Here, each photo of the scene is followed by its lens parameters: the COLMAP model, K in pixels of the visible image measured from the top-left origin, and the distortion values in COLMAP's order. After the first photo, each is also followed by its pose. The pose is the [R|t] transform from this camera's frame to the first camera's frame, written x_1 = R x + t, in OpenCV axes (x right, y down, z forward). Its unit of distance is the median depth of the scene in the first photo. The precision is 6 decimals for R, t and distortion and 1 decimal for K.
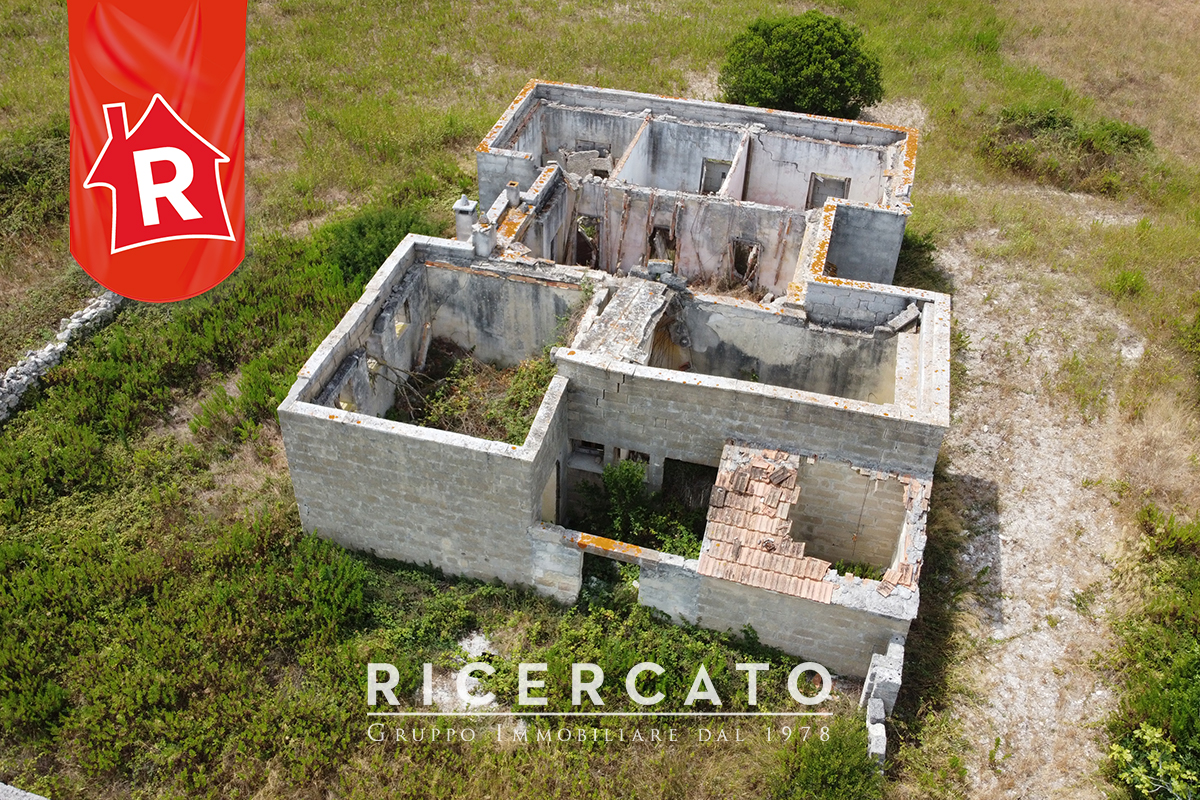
lens RADIAL K [[952.8, 0, 622.0], [0, 952.8, 399.9], [0, 0, 1]] dist [-0.001785, 0.015298]
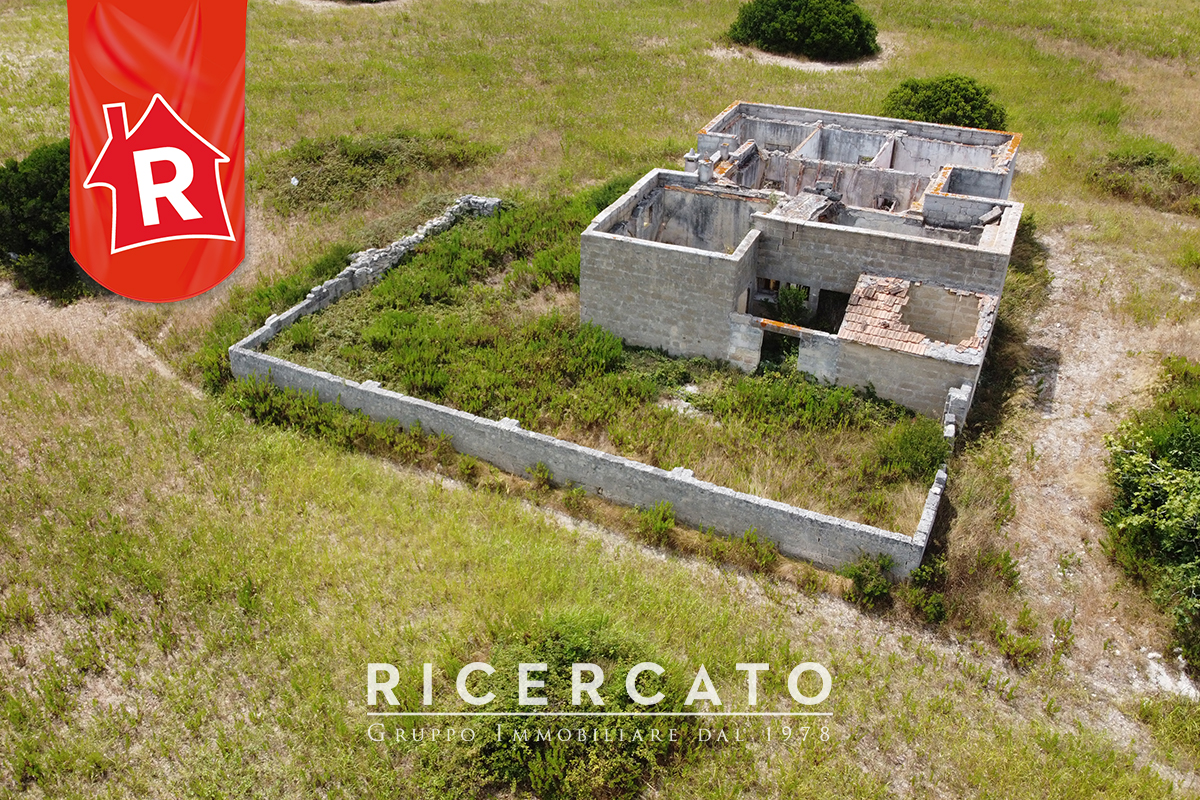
lens RADIAL K [[952.8, 0, 622.0], [0, 952.8, 399.9], [0, 0, 1]] dist [-0.001785, 0.015298]
pose [[0.985061, 0.071626, -0.156603, -0.013292], [-0.093157, 0.986486, -0.134783, 0.402211], [0.144833, 0.147358, 0.978422, -0.435756]]
